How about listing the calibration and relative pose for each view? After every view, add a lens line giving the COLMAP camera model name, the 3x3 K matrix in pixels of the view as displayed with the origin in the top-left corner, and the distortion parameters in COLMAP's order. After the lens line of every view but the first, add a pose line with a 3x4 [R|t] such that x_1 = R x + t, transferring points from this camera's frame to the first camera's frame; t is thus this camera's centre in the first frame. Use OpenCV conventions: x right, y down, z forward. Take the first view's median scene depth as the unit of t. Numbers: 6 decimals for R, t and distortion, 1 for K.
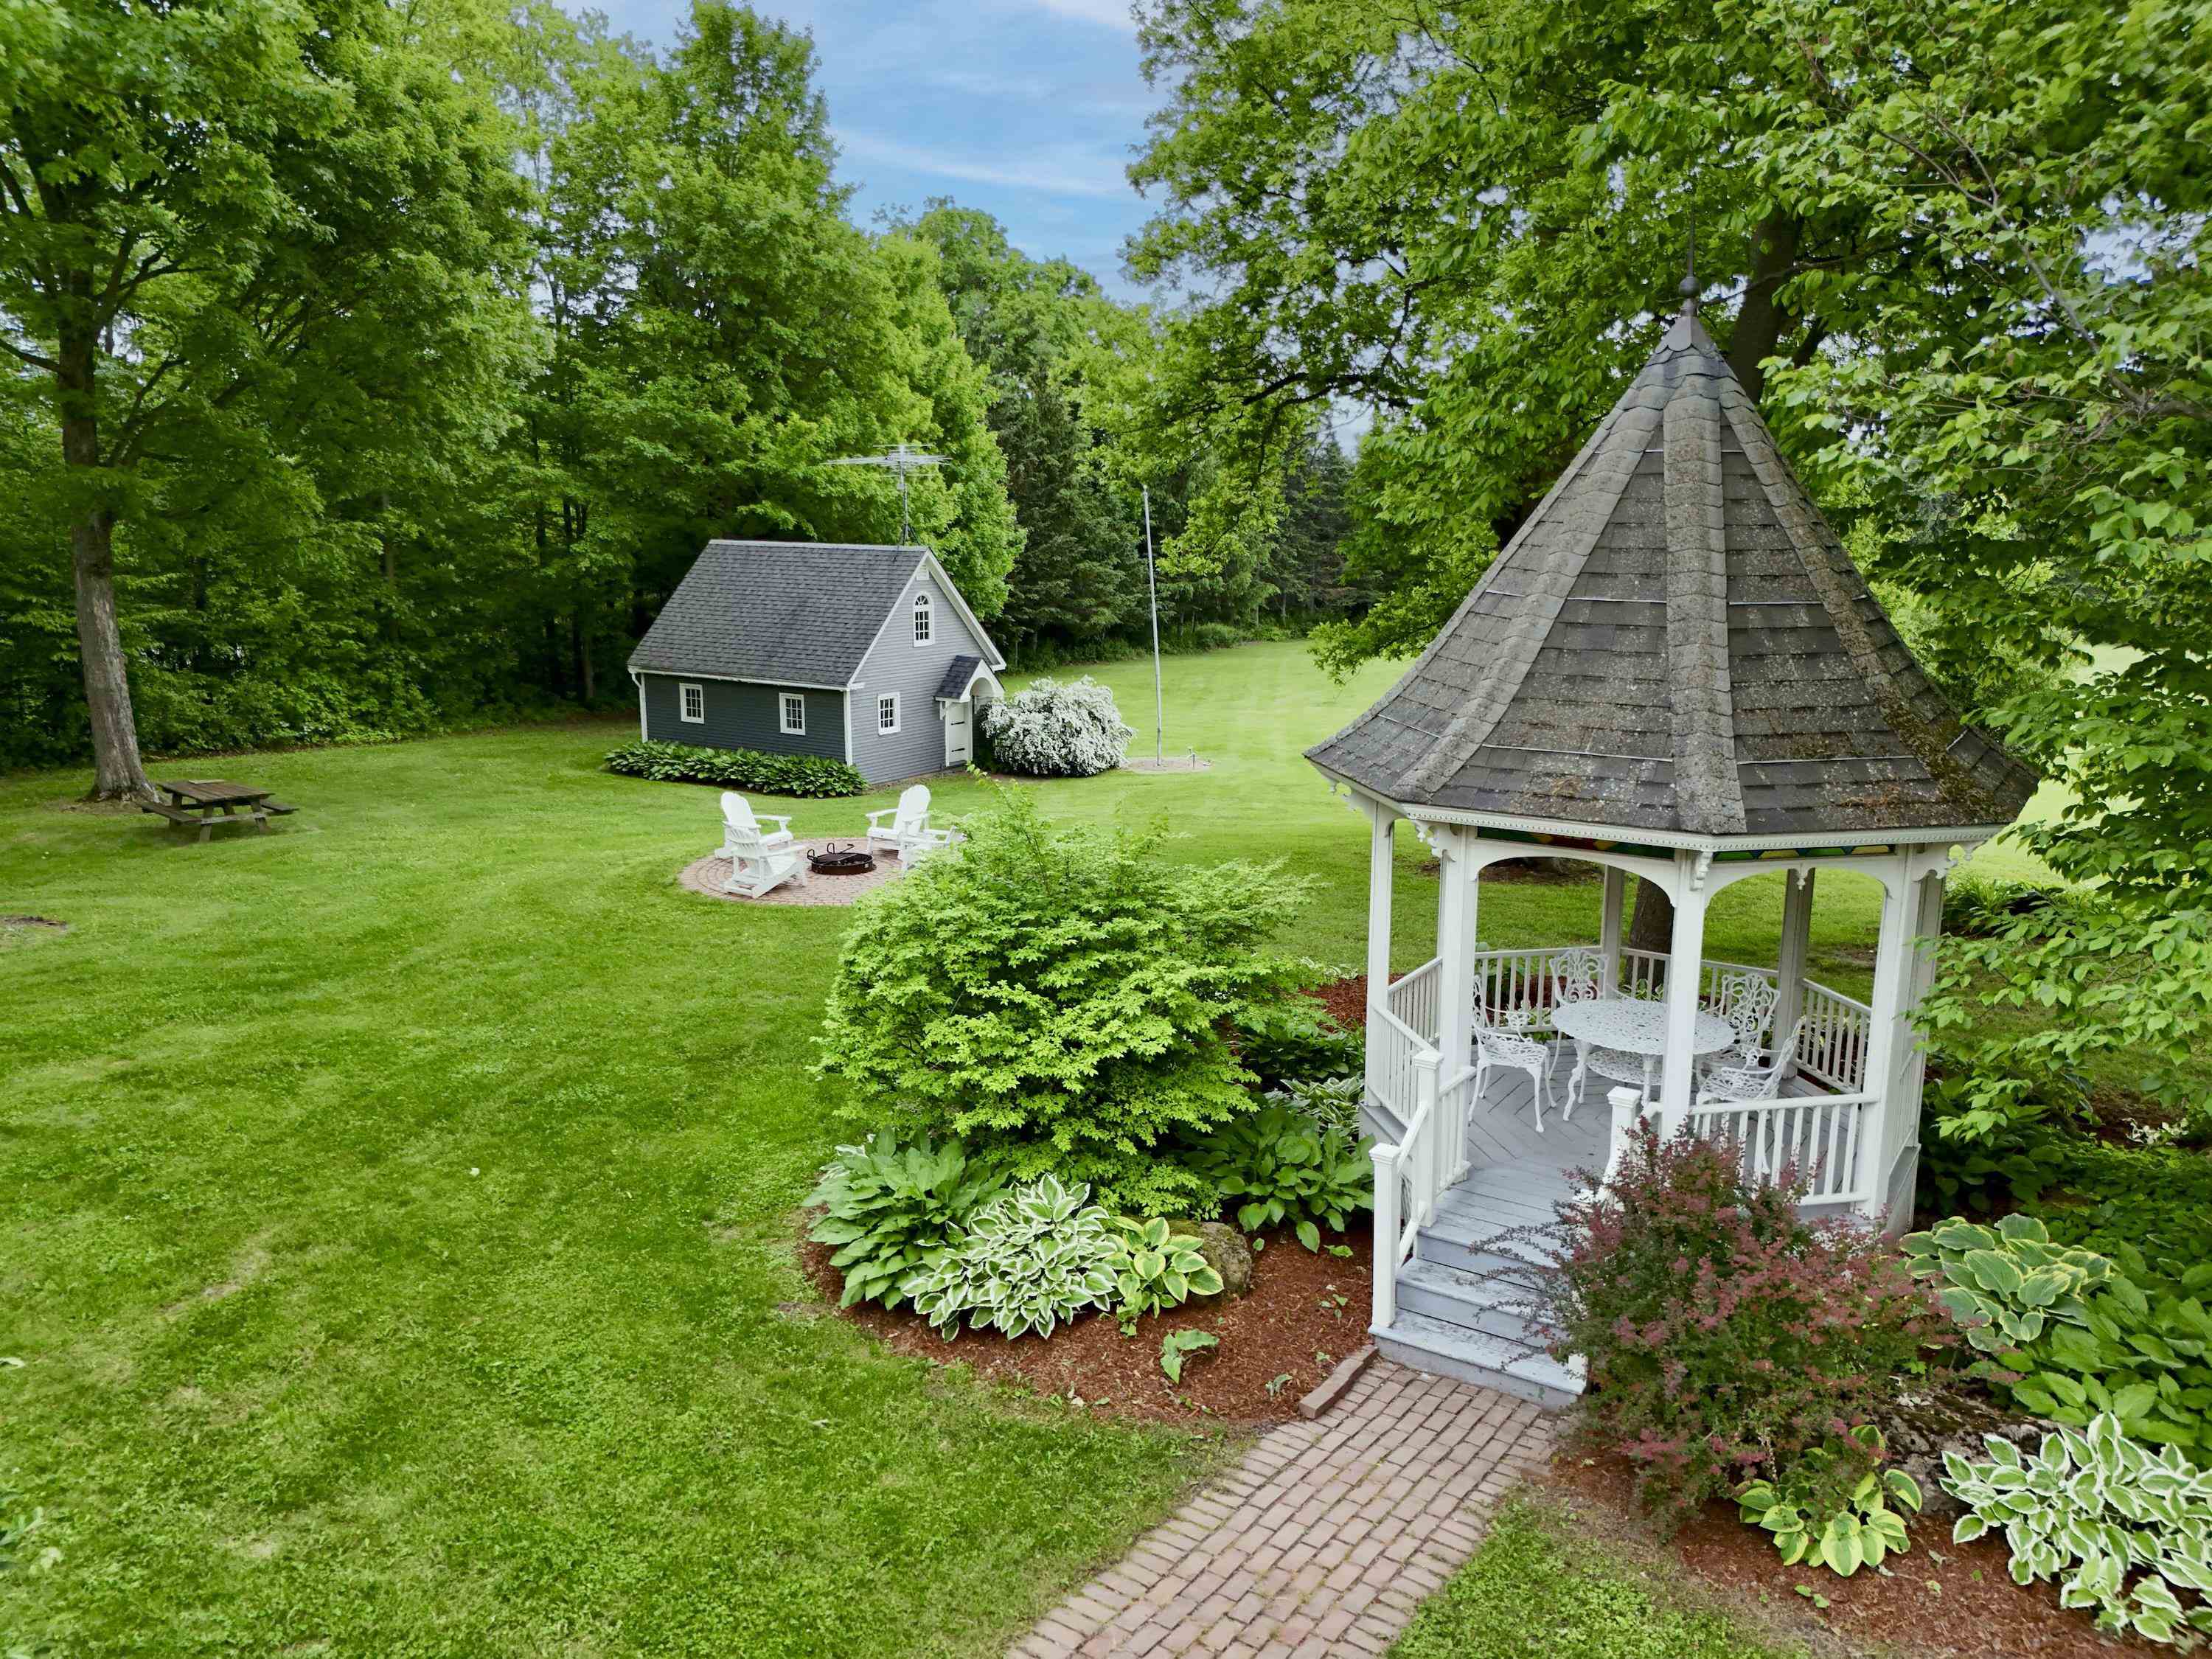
lens RADIAL K [[1558.5, 0, 1140.3], [0, 1558.5, 827.0], [0, 0, 1]] dist [0.051805, -0.048193]
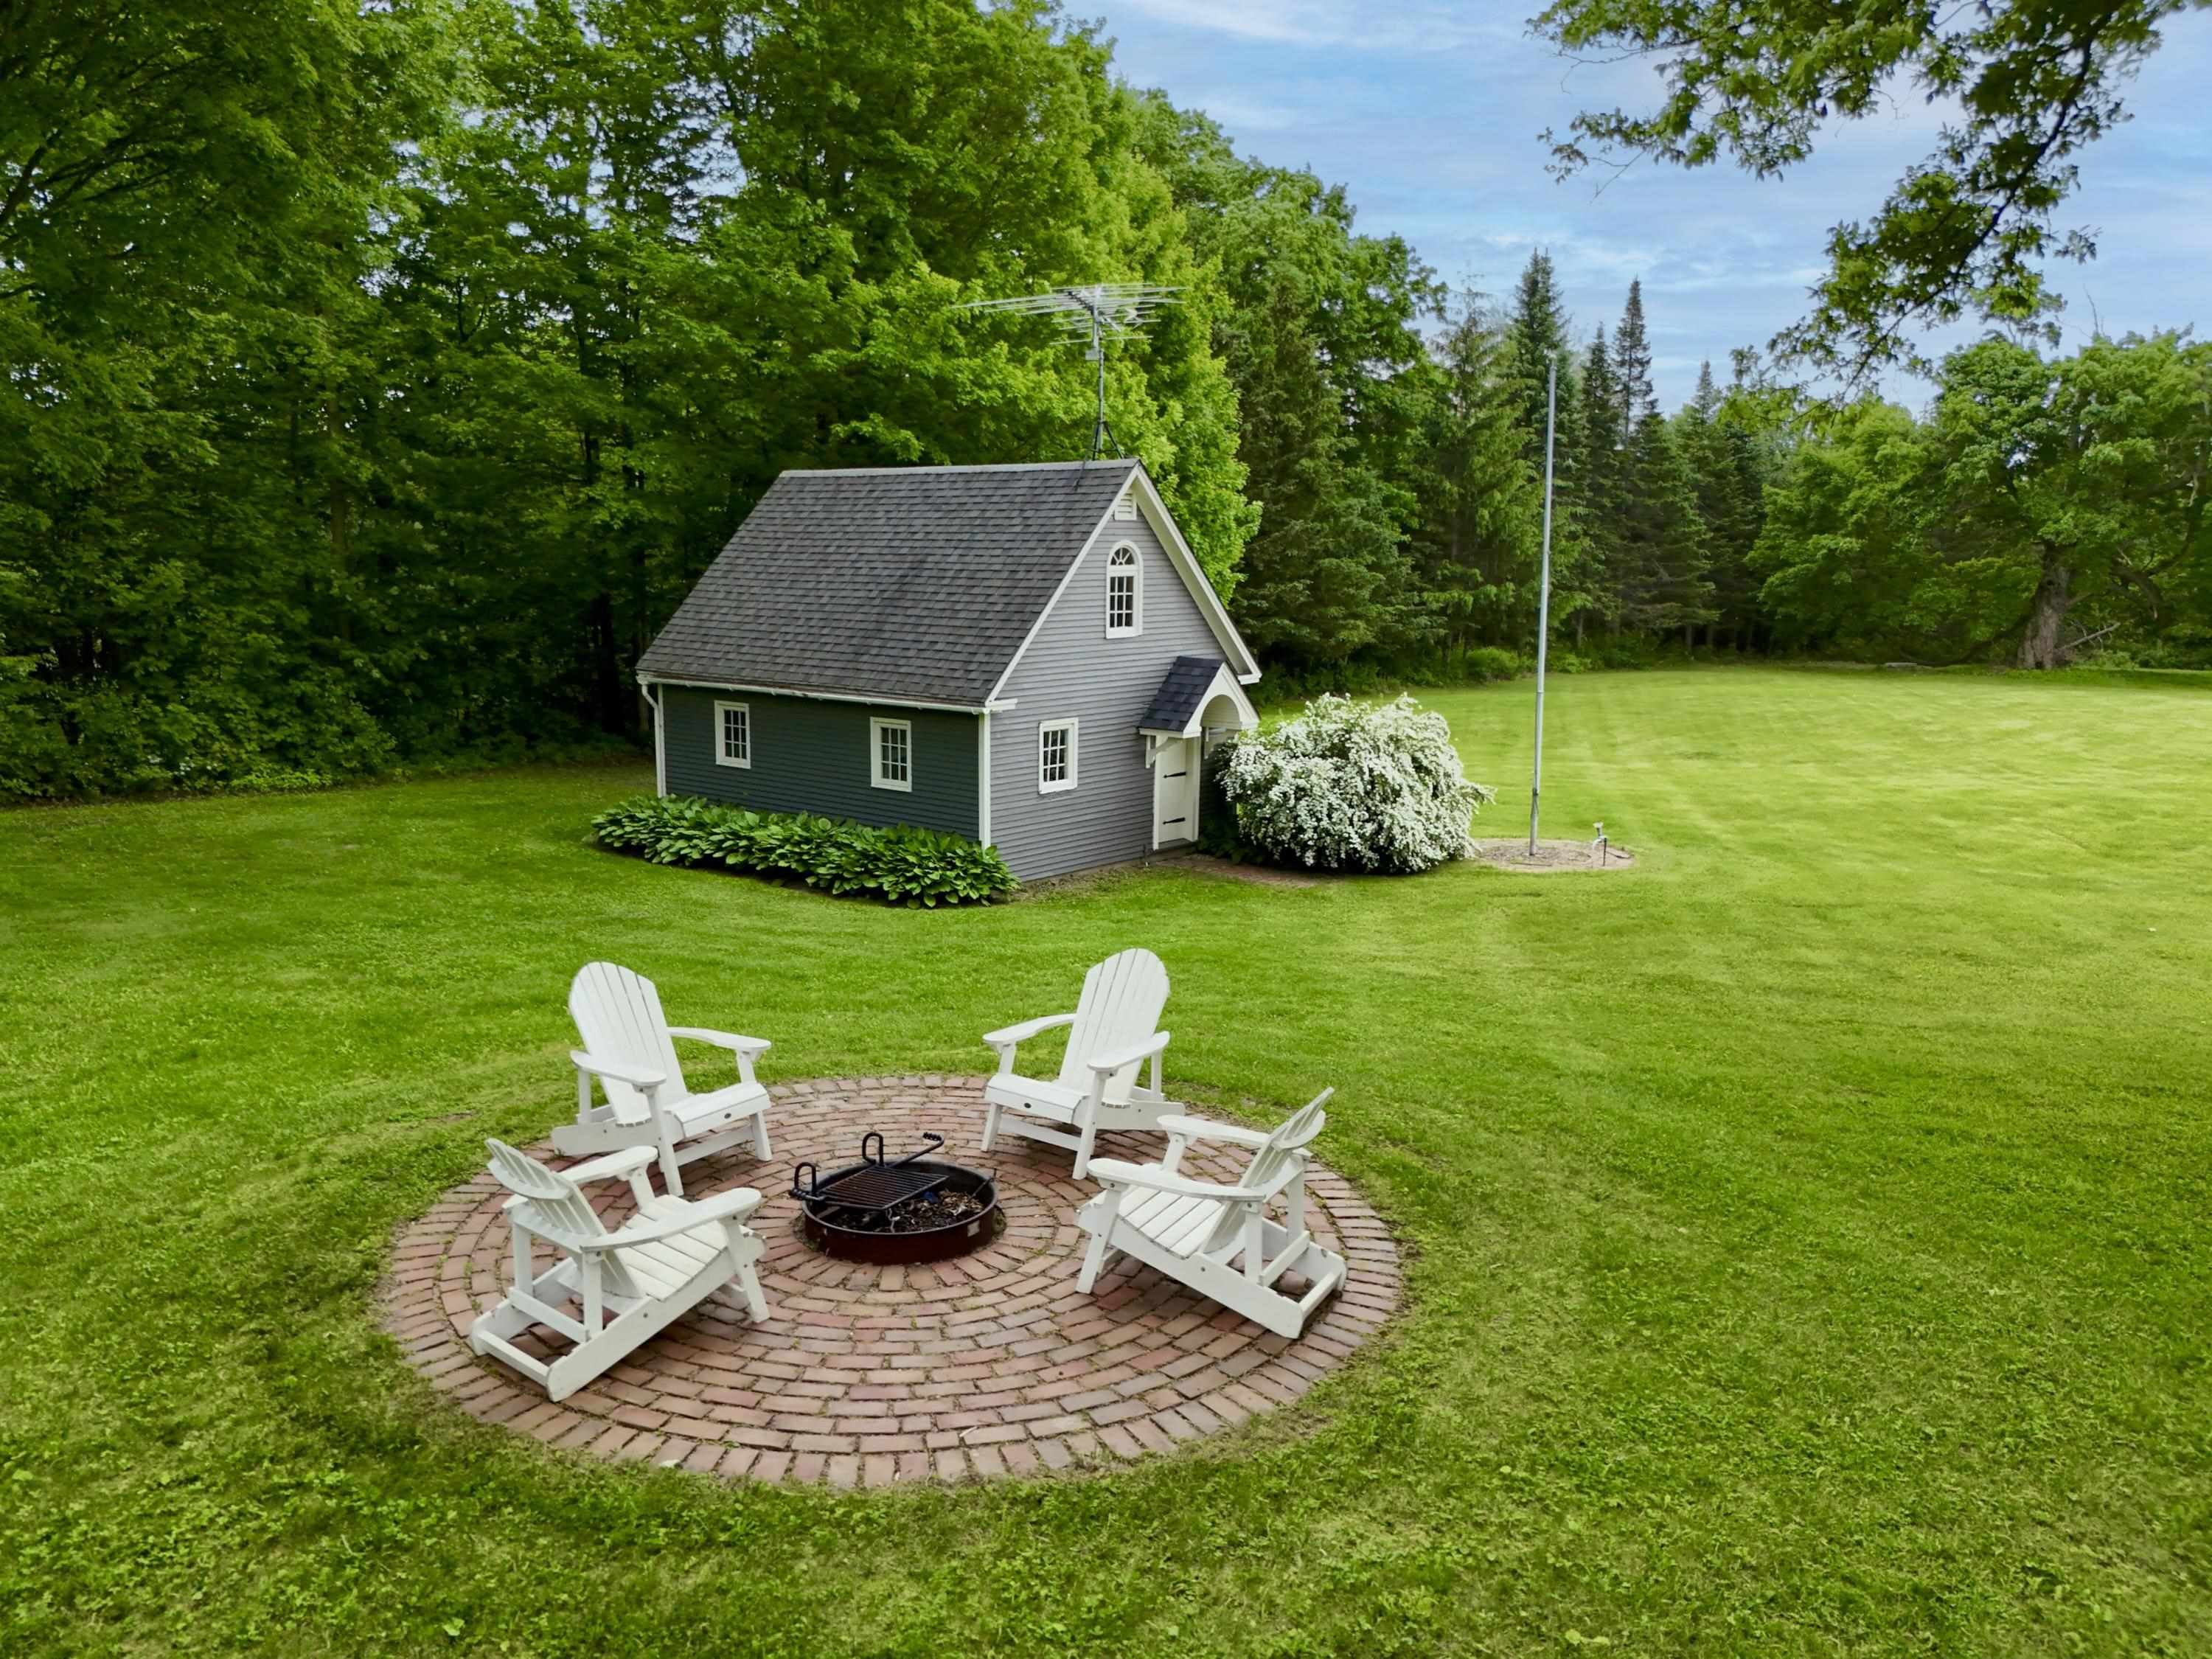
lens RADIAL K [[1568.7, 0, 980.9], [0, 1568.7, 821.3], [0, 0, 1]] dist [0.247912, -0.000460]
pose [[0.978235, 0.022463, -0.206279, -0.067330], [-0.030312, 0.998929, -0.034969, -0.027038], [0.205272, 0.040461, 0.977868, 0.418568]]
